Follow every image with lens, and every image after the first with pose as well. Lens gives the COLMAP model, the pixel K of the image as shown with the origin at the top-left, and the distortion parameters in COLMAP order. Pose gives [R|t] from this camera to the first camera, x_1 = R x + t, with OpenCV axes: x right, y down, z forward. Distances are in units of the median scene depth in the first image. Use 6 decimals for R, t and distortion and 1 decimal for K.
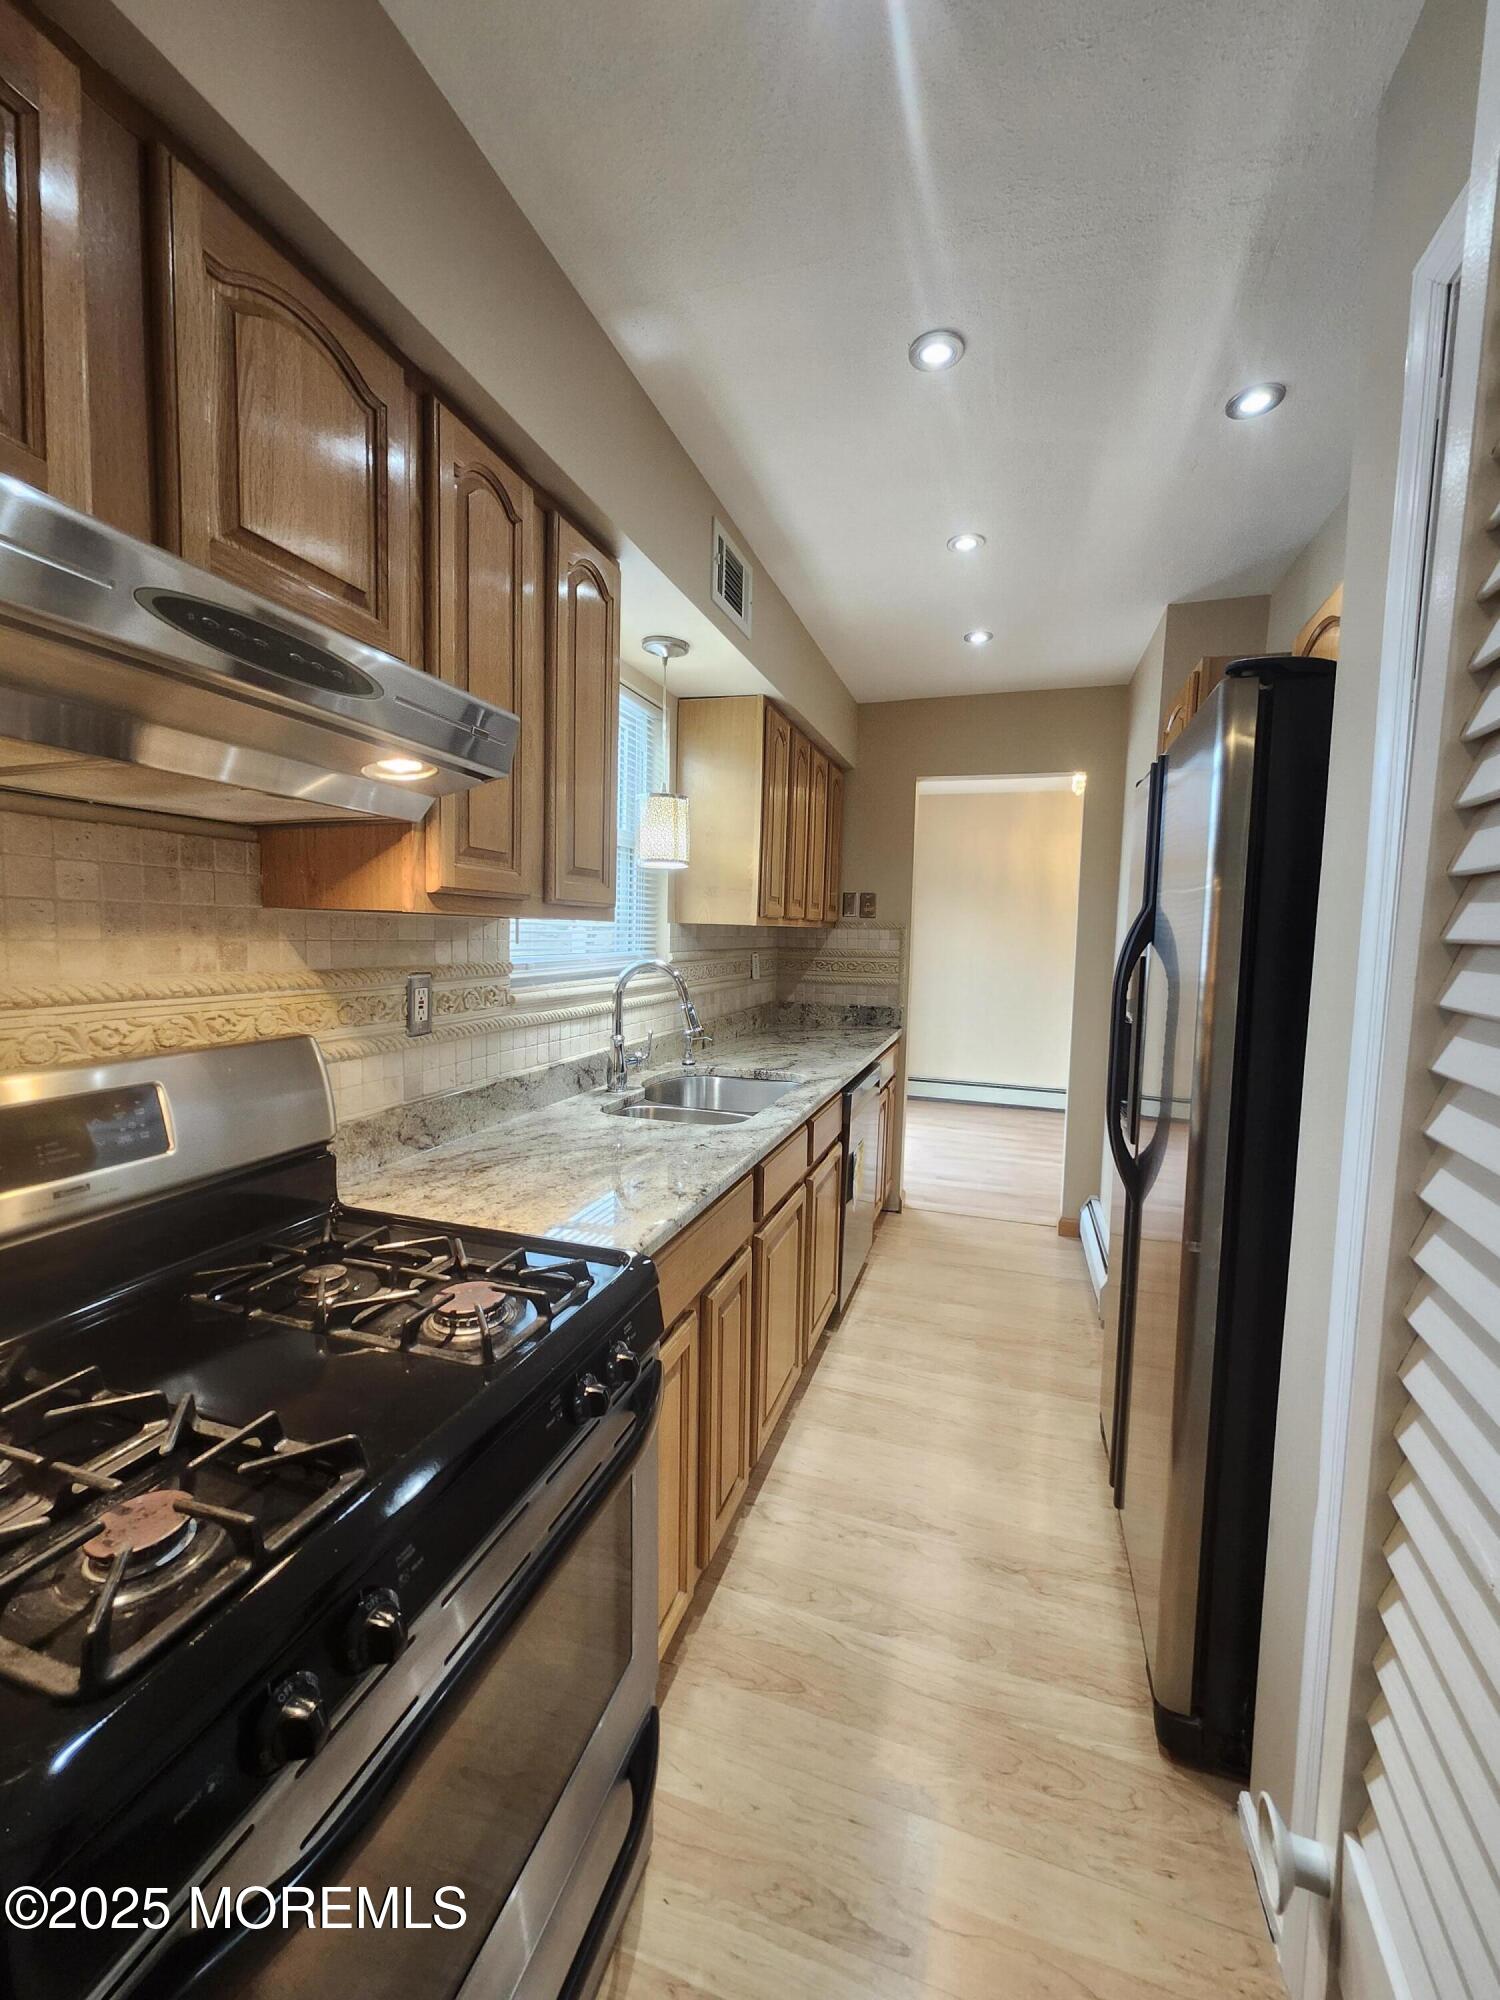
lens RADIAL K [[782.6, 0, 767.7], [0, 782.6, 988.3], [0, 0, 1]] dist [-0.001203, -0.000055]
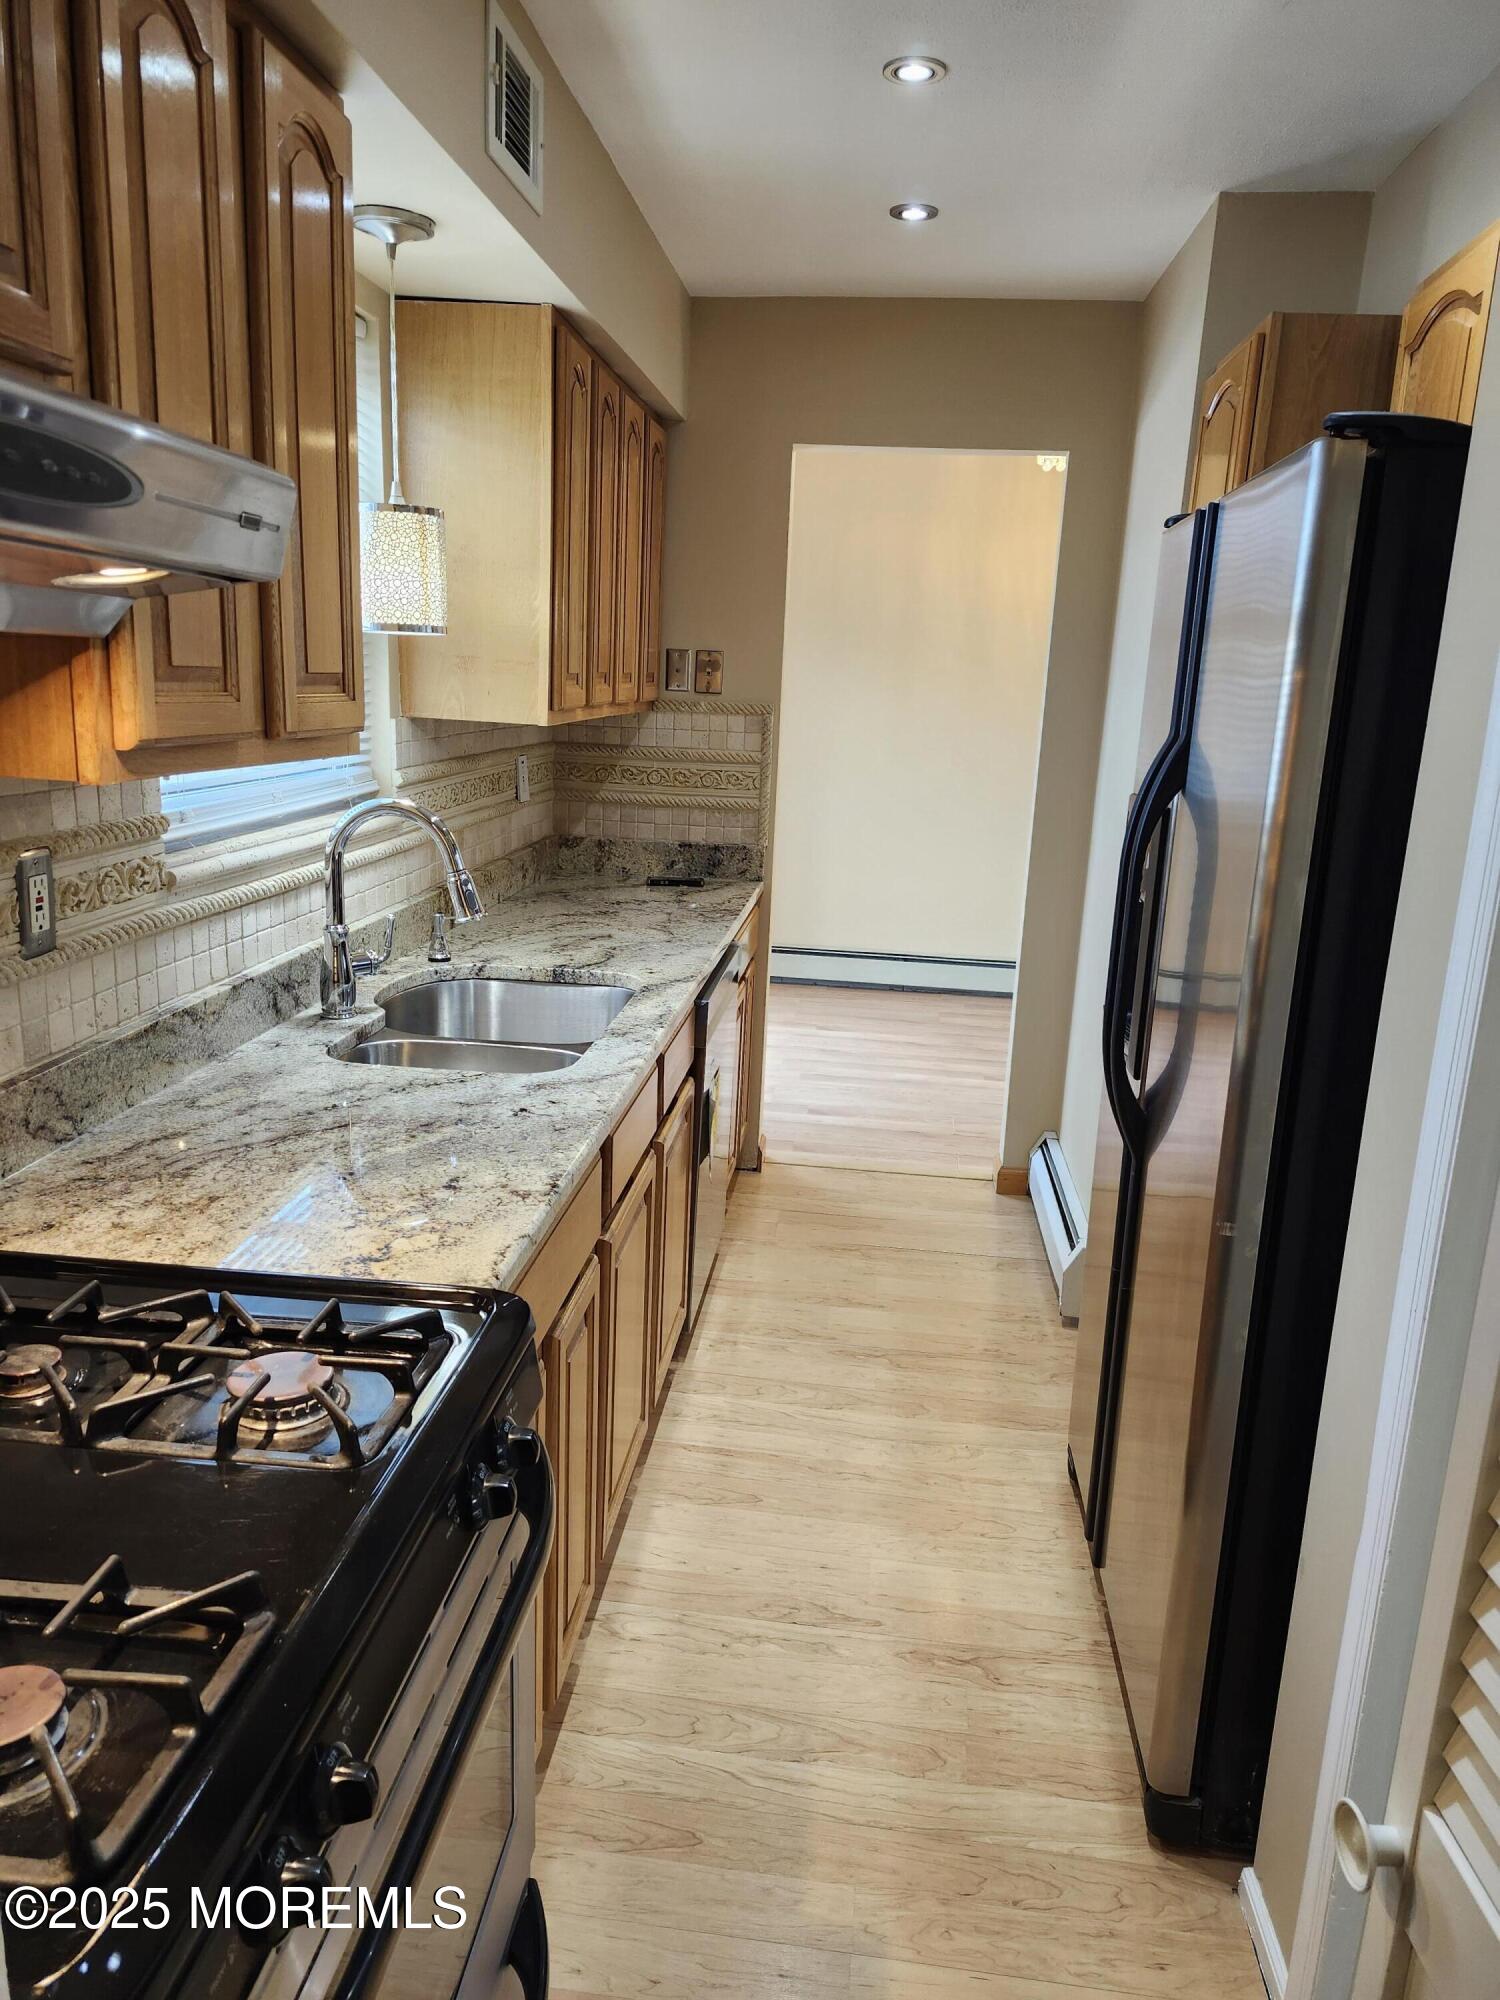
lens RADIAL K [[1378.7, 0, 744.1], [0, 1378.7, 994.6], [0, 0, 1]] dist [0.104364, -0.145112]
pose [[0.980675, -0.027680, 0.193675, -0.110507], [-0.004334, 0.986625, 0.162949, -0.072925], [-0.195595, -0.160639, 0.967439, -0.113448]]
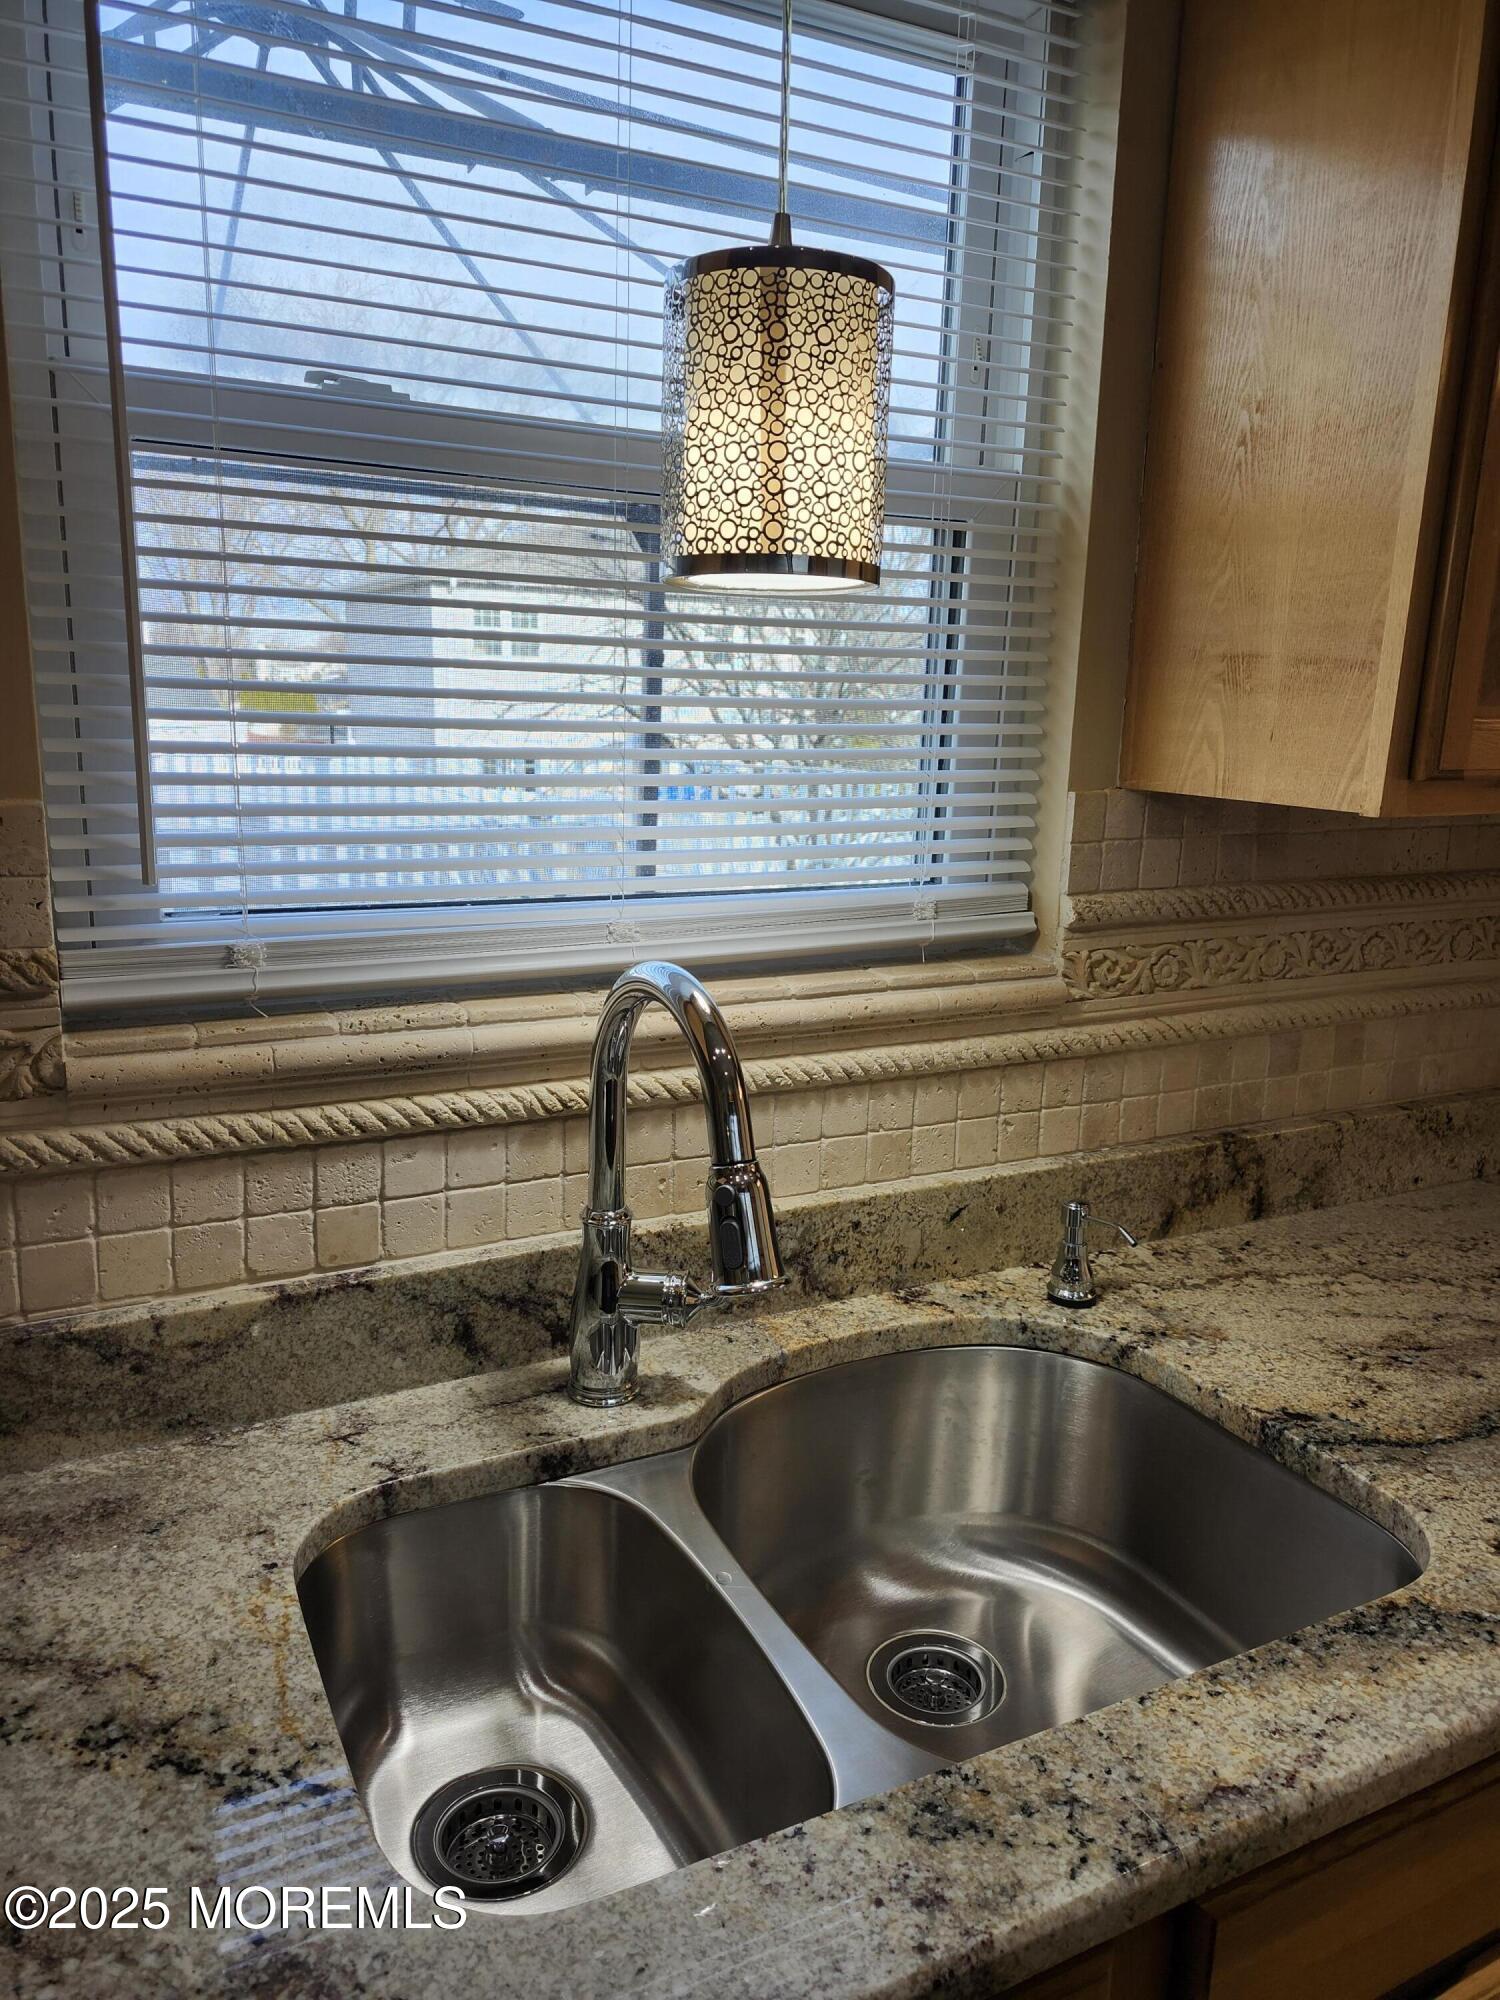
lens RADIAL K [[1378.7, 0, 744.1], [0, 1378.7, 994.6], [0, 0, 1]] dist [0.104364, -0.145112]
pose [[0.701111, 0.143907, -0.698380, 0.217174], [-0.059937, 0.987851, 0.143384, -0.108636], [0.710529, -0.058669, 0.701218, 0.815254]]
